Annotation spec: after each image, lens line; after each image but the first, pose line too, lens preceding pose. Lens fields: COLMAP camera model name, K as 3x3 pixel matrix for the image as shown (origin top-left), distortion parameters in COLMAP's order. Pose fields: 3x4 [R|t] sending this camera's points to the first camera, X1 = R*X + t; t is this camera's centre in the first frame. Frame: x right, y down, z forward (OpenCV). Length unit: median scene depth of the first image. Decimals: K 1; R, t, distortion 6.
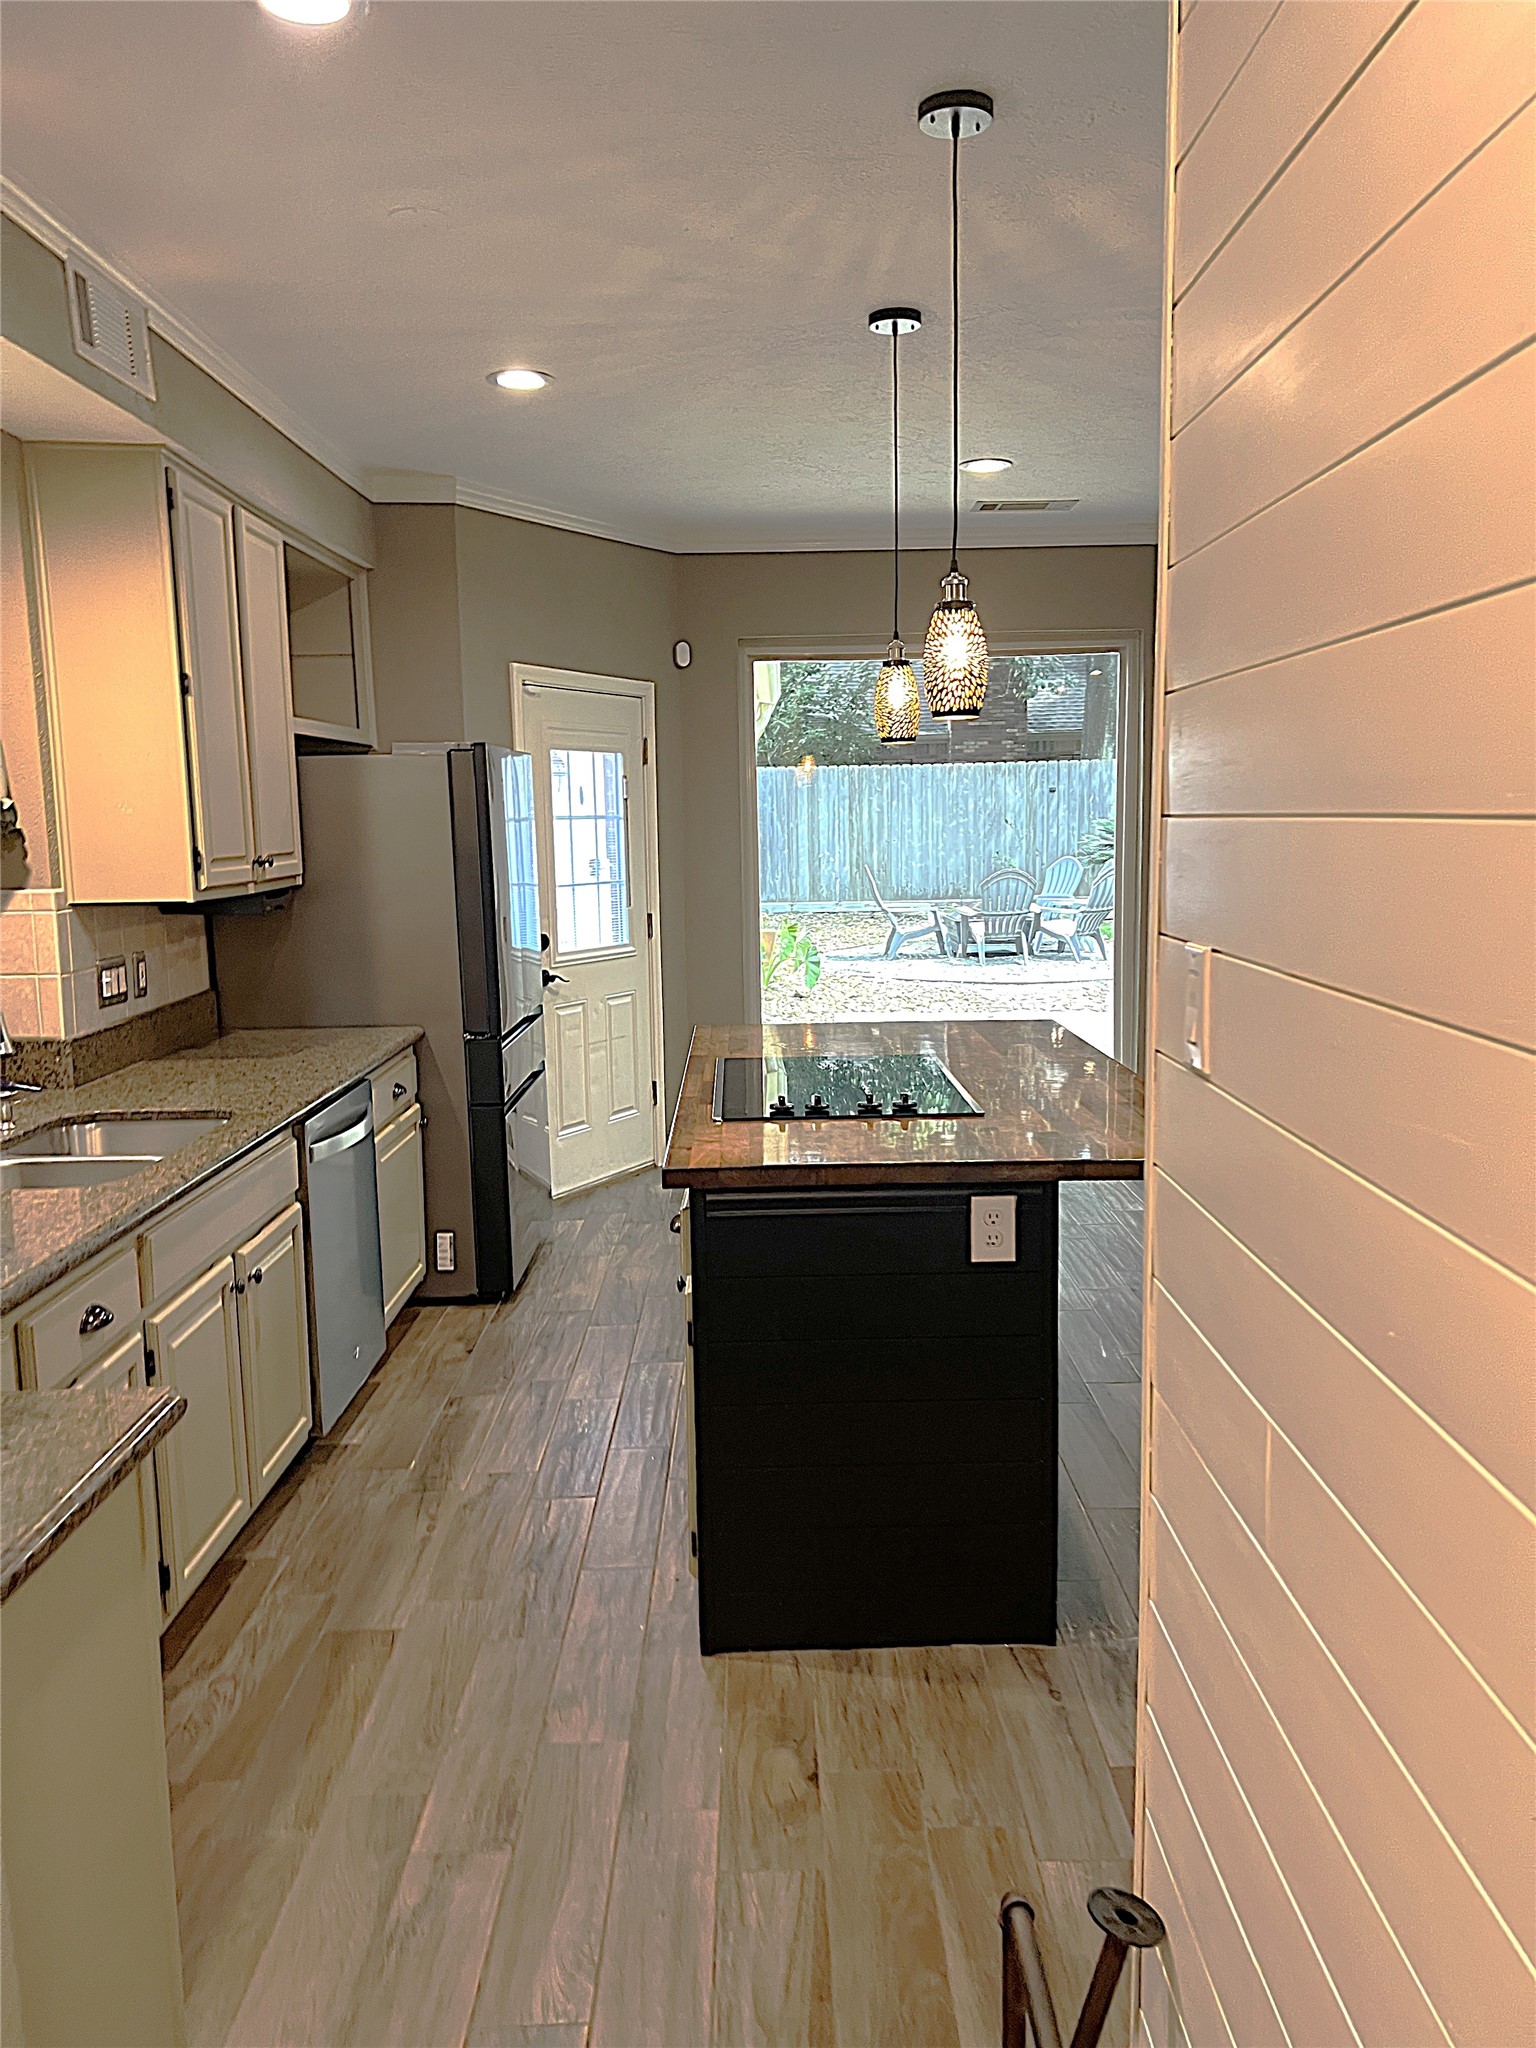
lens RADIAL K [[1537.5, 0, 765.9], [0, 1537.5, 1030.8], [0, 0, 1]] dist [0.045970, -0.056616]
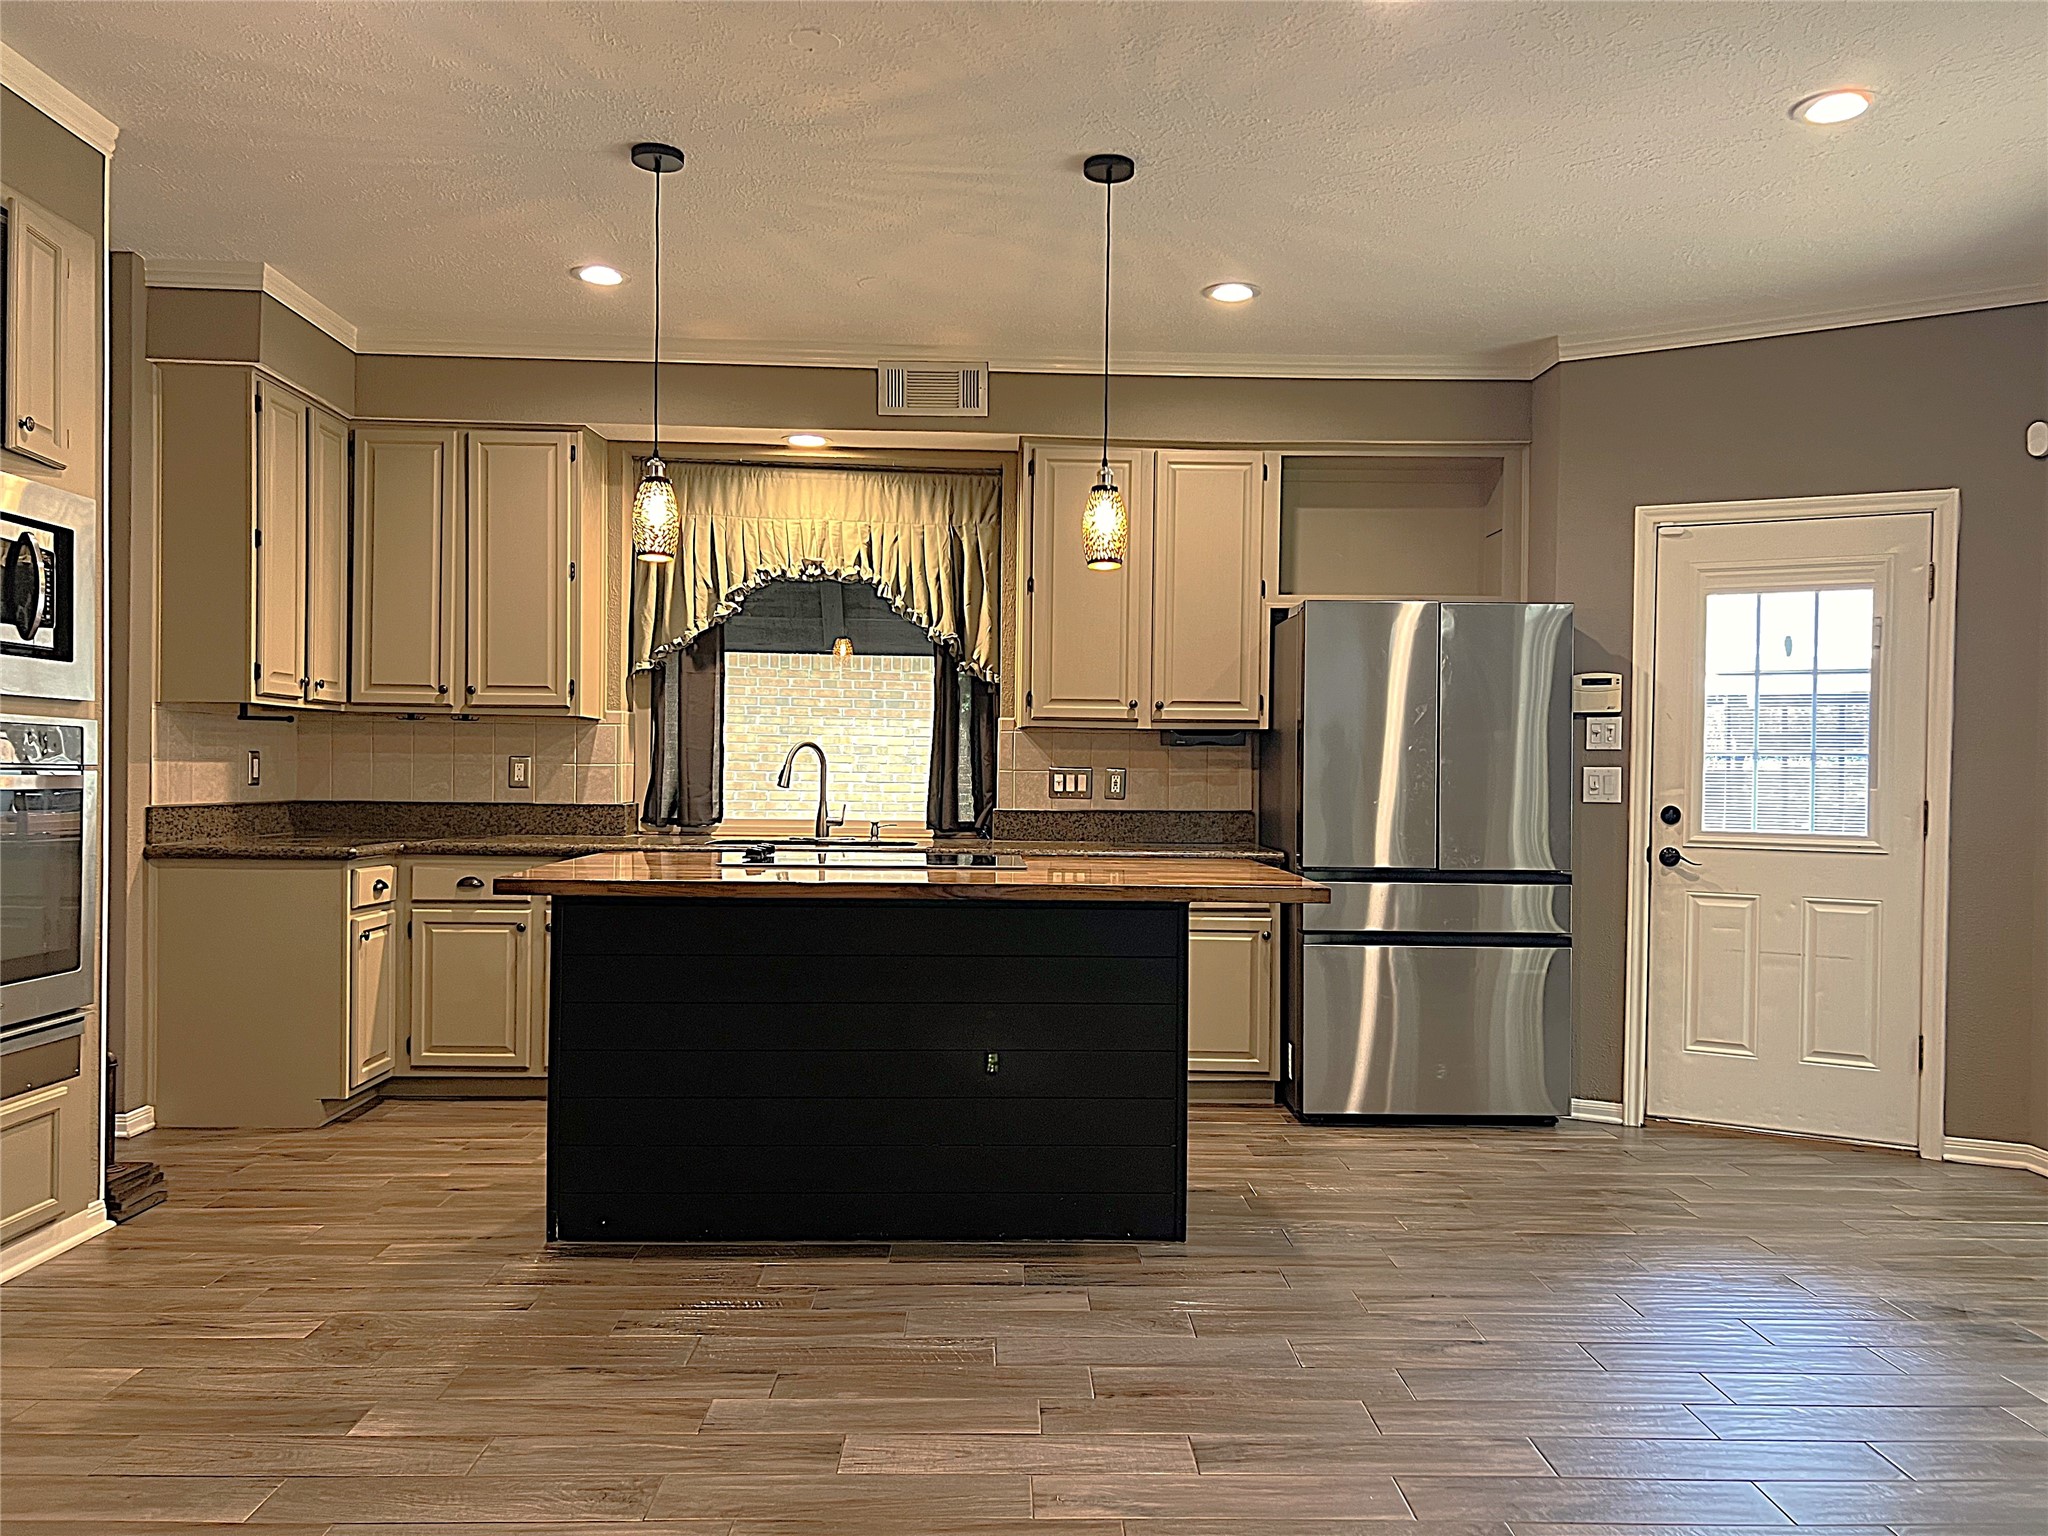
lens RADIAL K [[1537.5, 0, 1022.0], [0, 1537.5, 768.7], [0, 0, 1]] dist [0.045970, -0.056616]
pose [[0.028728, 0.011762, -0.999518, 0.711235], [-0.152891, 0.988217, 0.007235, -0.033989], [0.987825, 0.152609, 0.030187, 0.608809]]
